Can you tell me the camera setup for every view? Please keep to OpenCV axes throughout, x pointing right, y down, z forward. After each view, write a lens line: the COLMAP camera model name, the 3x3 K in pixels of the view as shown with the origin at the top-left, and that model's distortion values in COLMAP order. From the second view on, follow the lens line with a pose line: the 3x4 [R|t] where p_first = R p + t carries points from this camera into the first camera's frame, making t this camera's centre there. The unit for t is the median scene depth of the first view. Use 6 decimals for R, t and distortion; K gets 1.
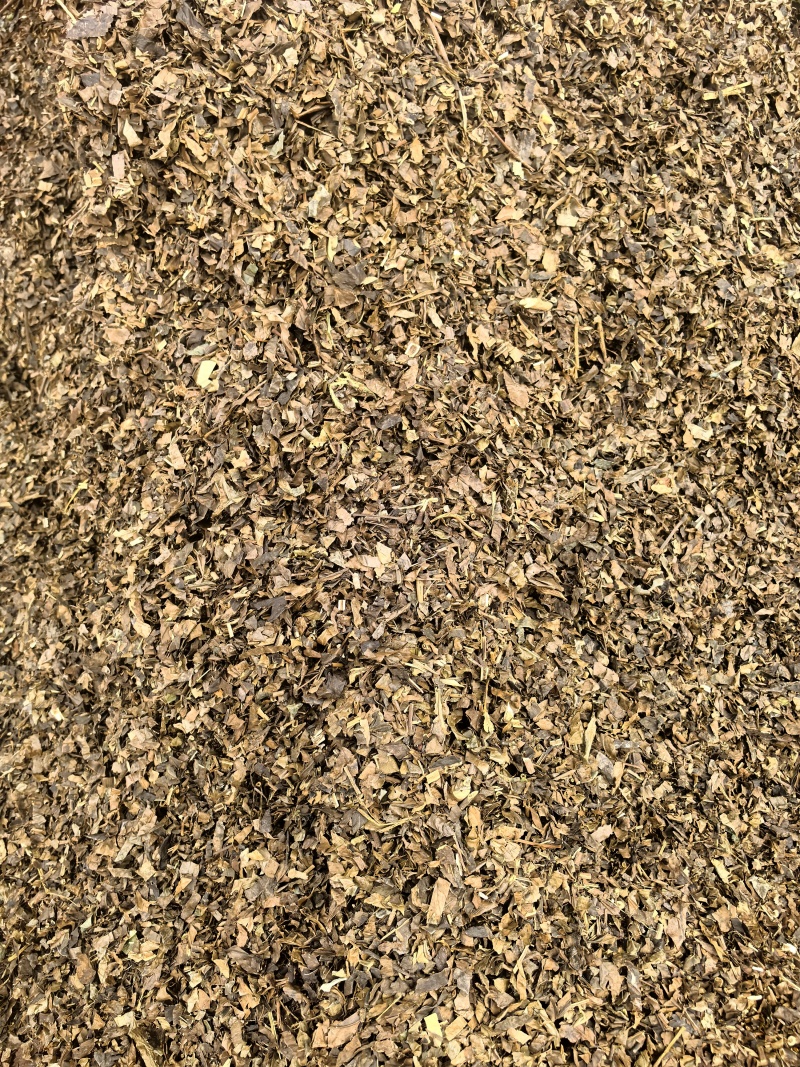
lens RADIAL K [[858.6, 0, 400.0], [0, 858.6, 533.5], [0, 0, 1]] dist [0.038360, -0.093296]
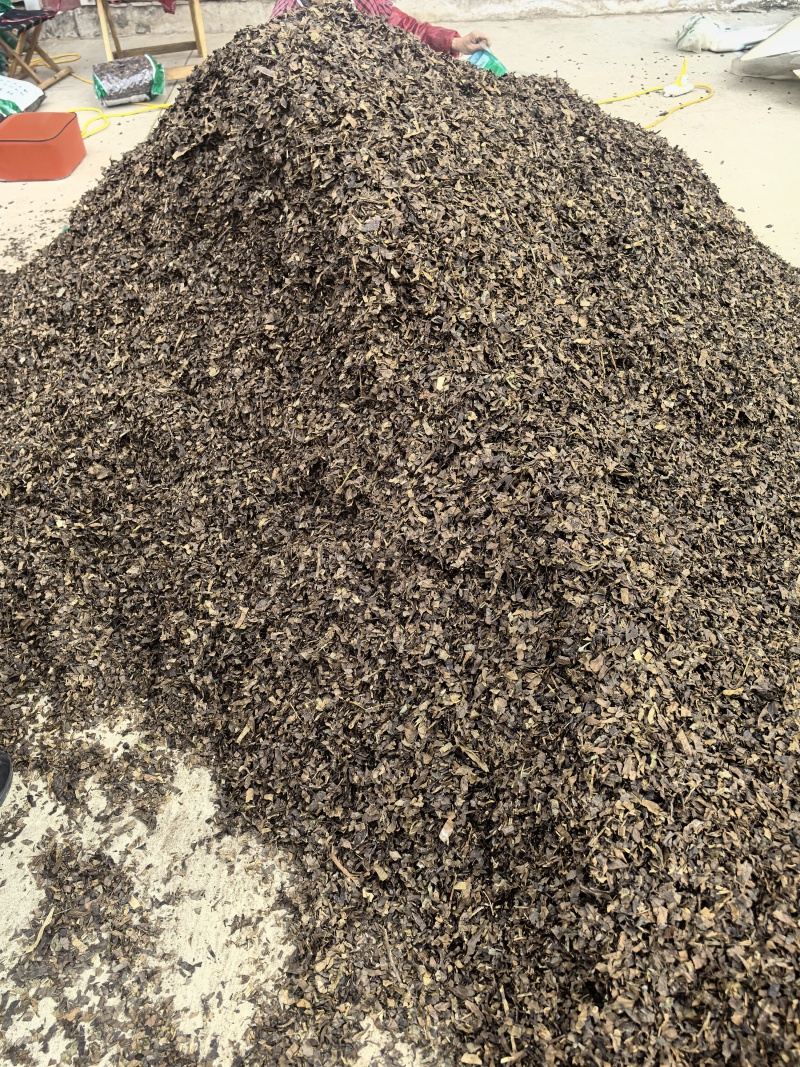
lens RADIAL K [[858.6, 0, 400.0], [0, 858.6, 533.5], [0, 0, 1]] dist [0.038360, -0.093296]
pose [[0.976202, -0.132368, 0.171780, -0.646013], [0.169146, 0.960464, -0.221131, 0.521244], [-0.135718, 0.244925, 0.959996, -0.728398]]
